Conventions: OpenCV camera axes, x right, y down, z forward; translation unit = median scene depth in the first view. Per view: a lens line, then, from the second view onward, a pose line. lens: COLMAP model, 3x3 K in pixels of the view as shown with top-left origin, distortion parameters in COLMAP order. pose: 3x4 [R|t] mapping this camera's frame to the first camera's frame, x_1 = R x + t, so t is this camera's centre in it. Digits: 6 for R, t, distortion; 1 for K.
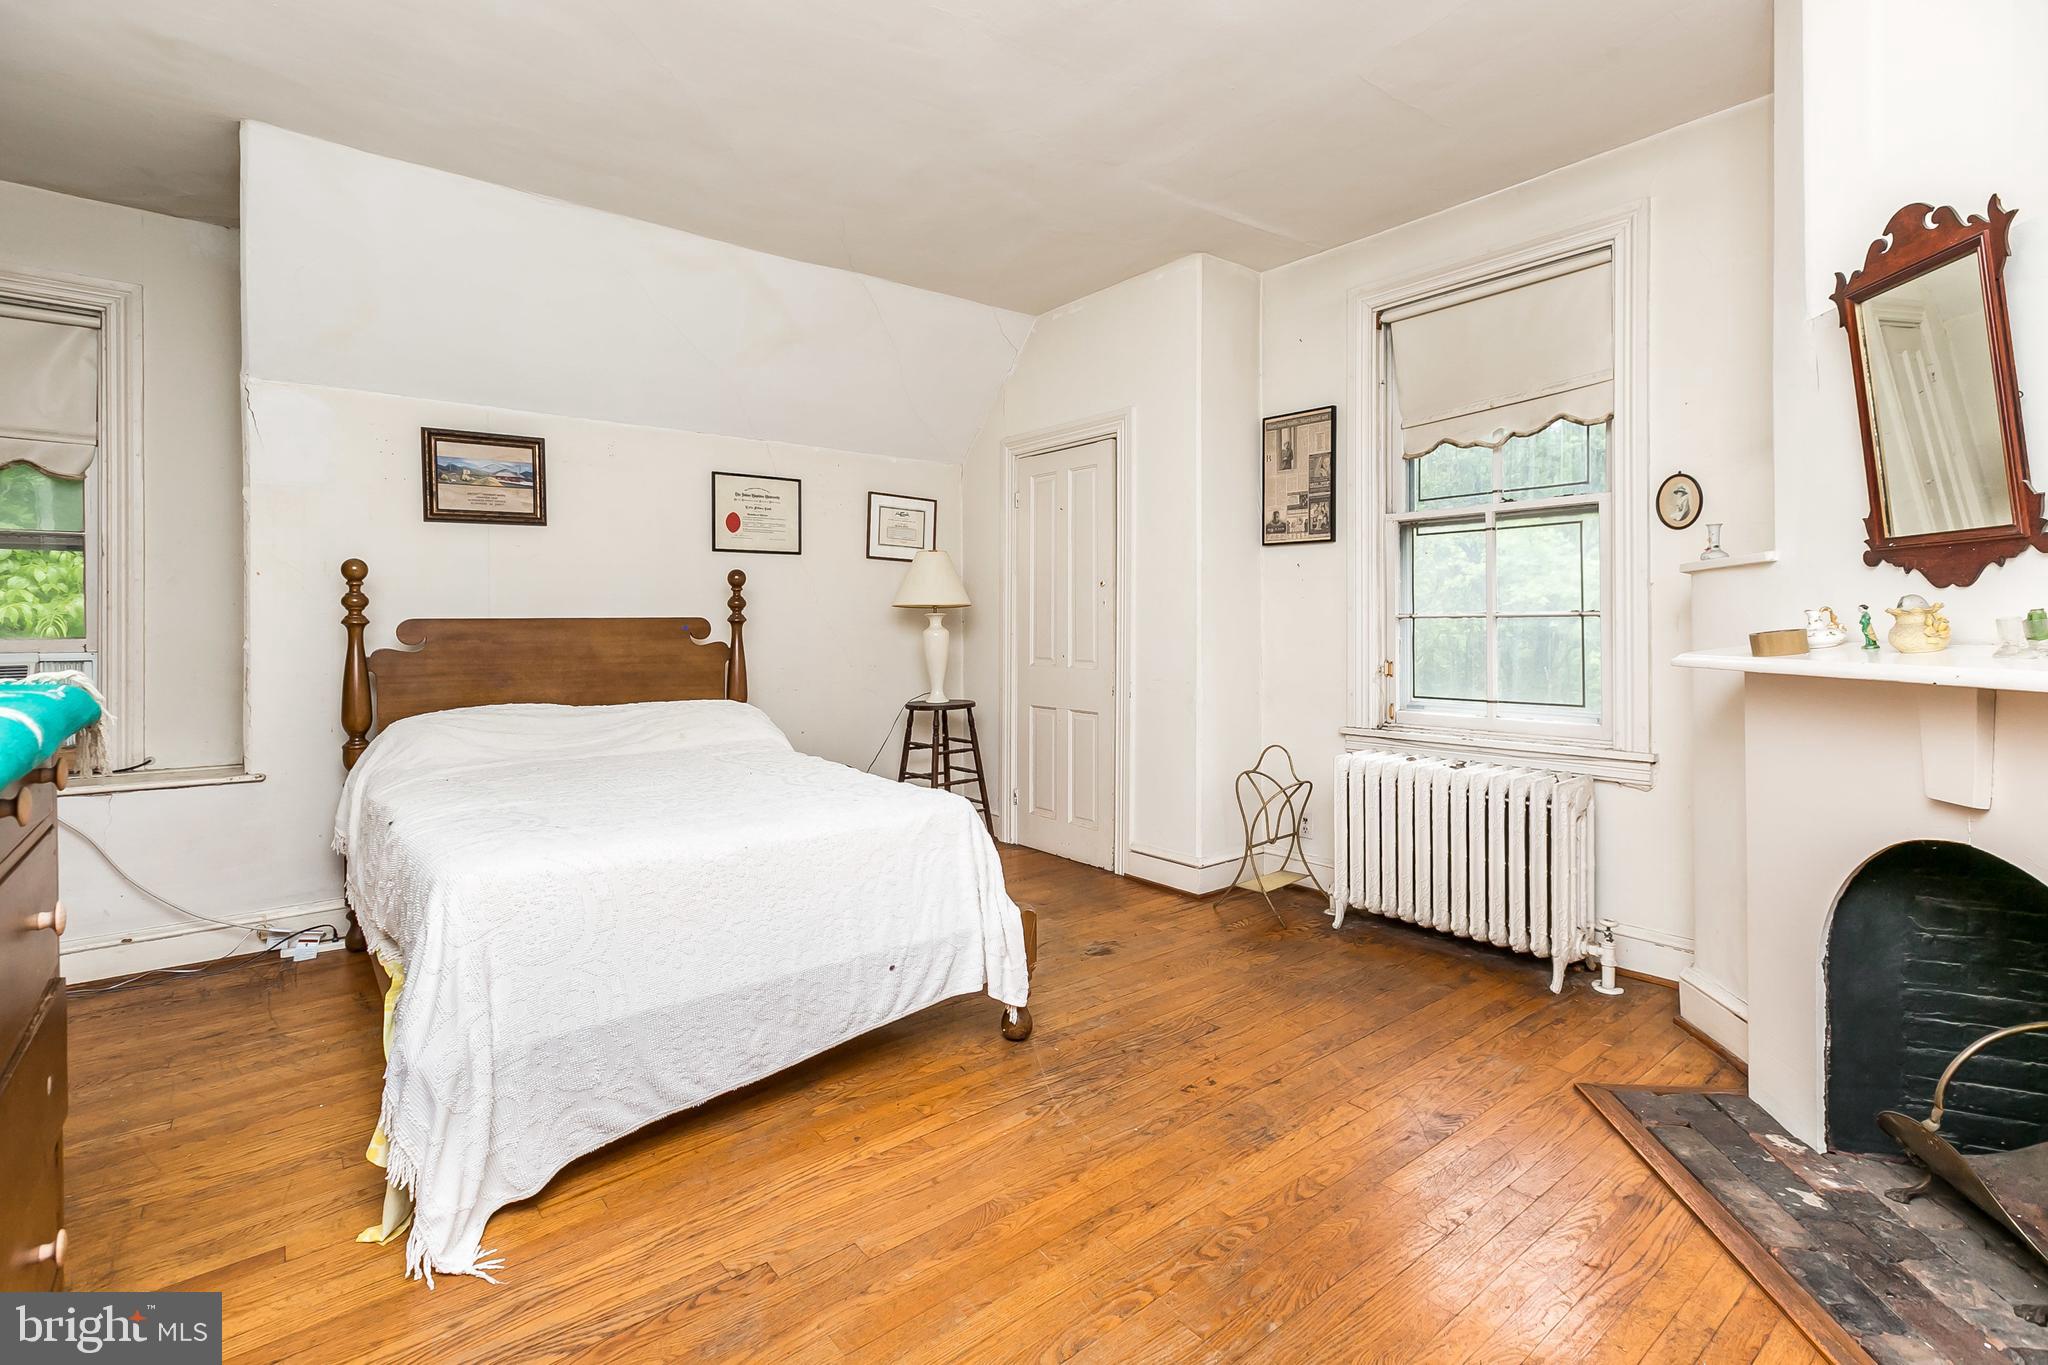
lens RADIAL K [[952.3, 0, 1021.6], [0, 952.3, 638.9], [0, 0, 1]] dist [-0.003494, 0.000018]
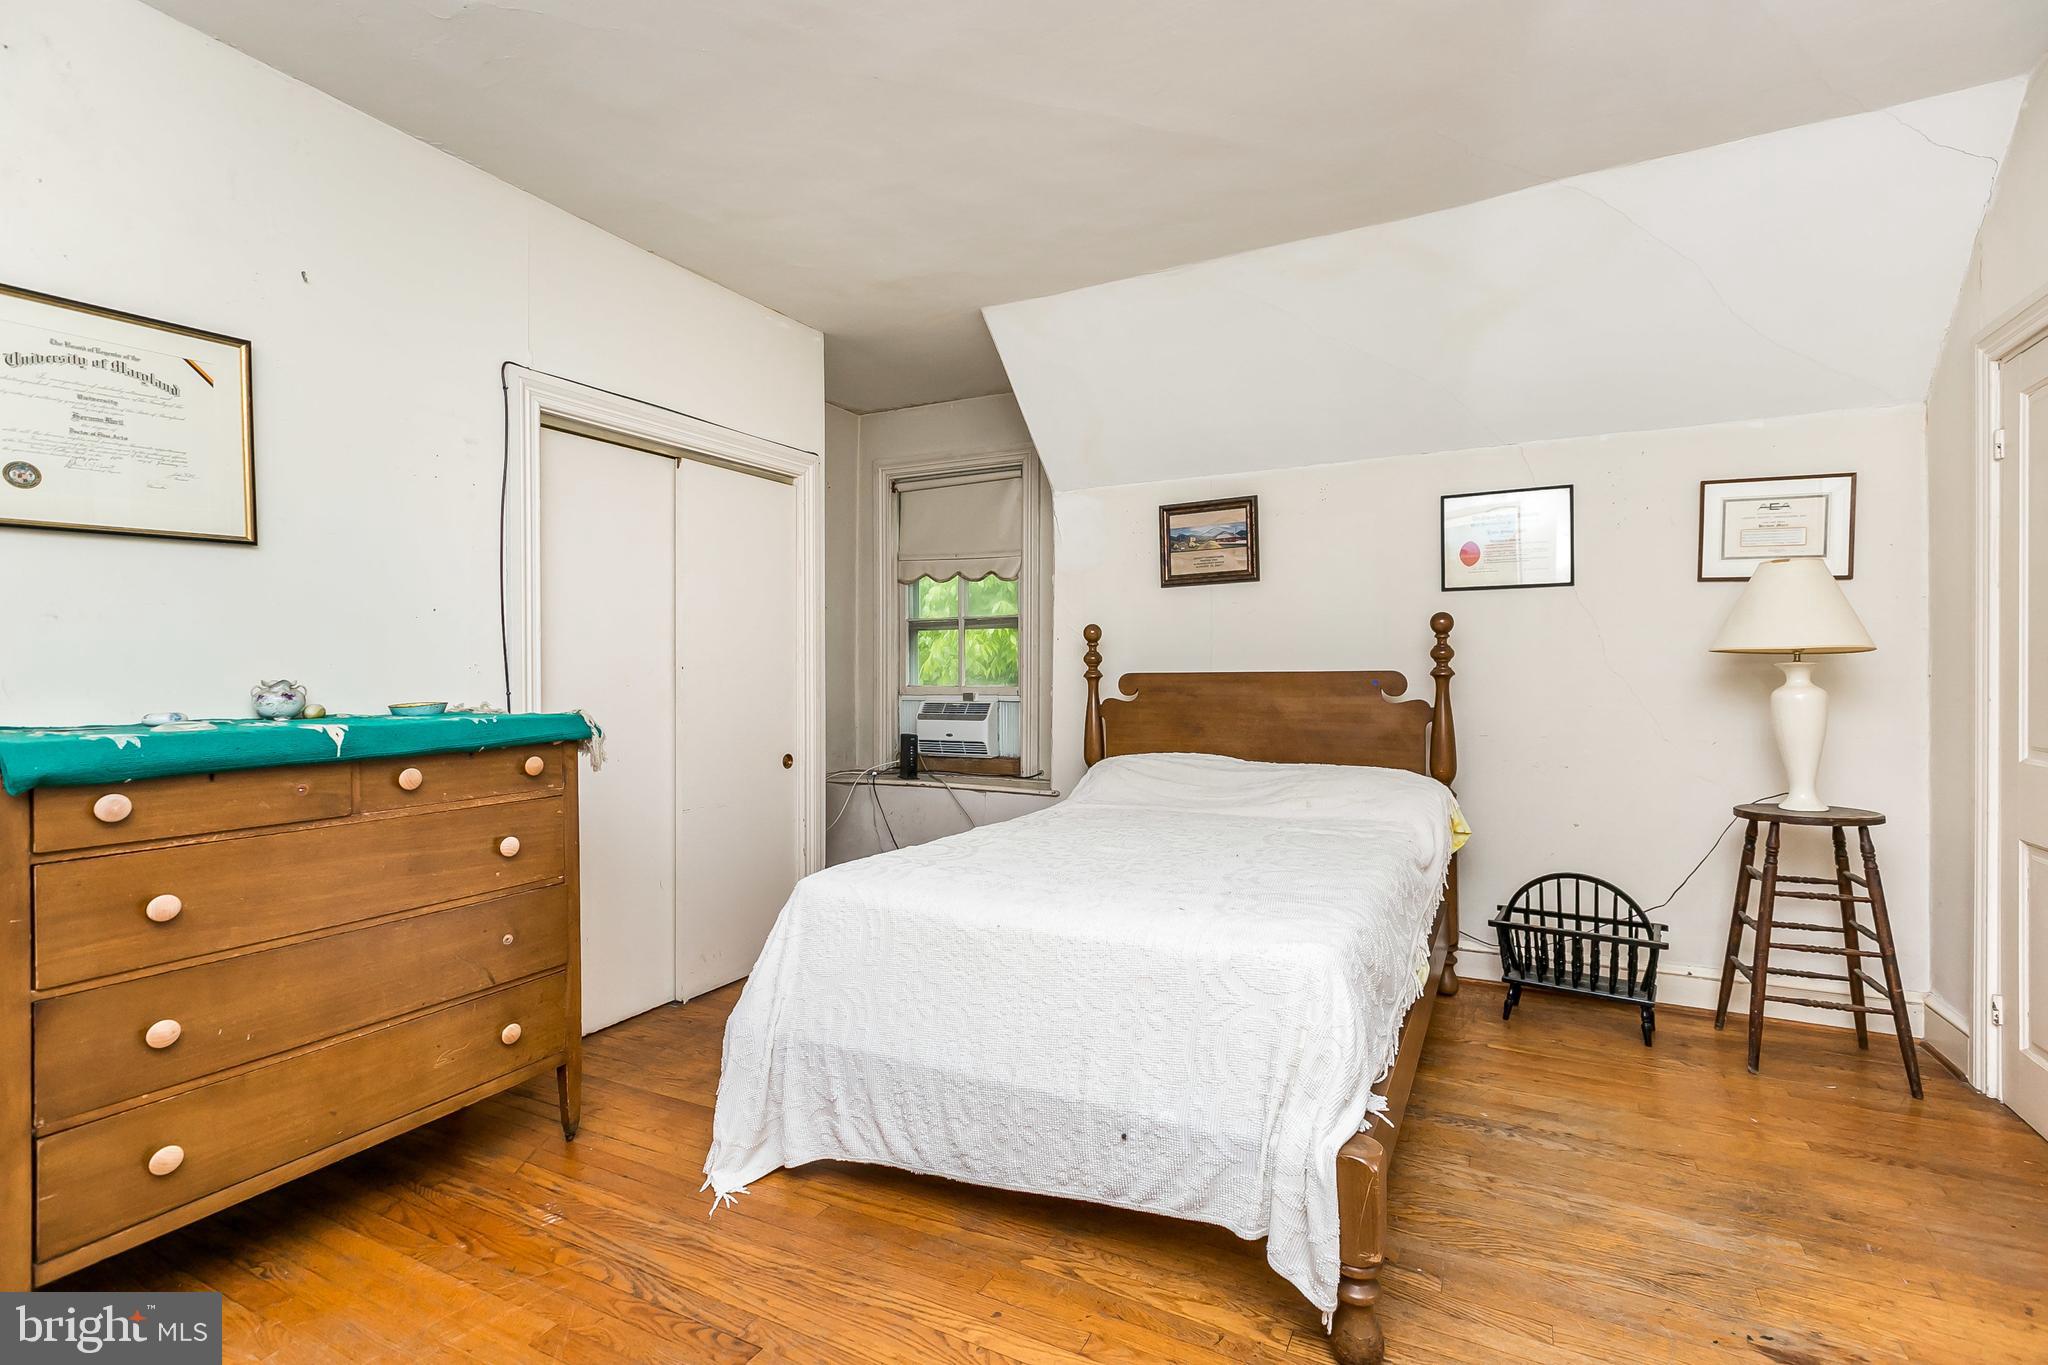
lens RADIAL K [[924.2, 0, 1041.6], [0, 924.2, 685.0], [0, 0, 1]] dist [-0.000067, 0.000142]
pose [[0.402684, 0.014199, -0.915229, 0.323669], [-0.013930, 0.999859, 0.009383, -0.014387], [0.915233, 0.008971, 0.402825, 0.406938]]
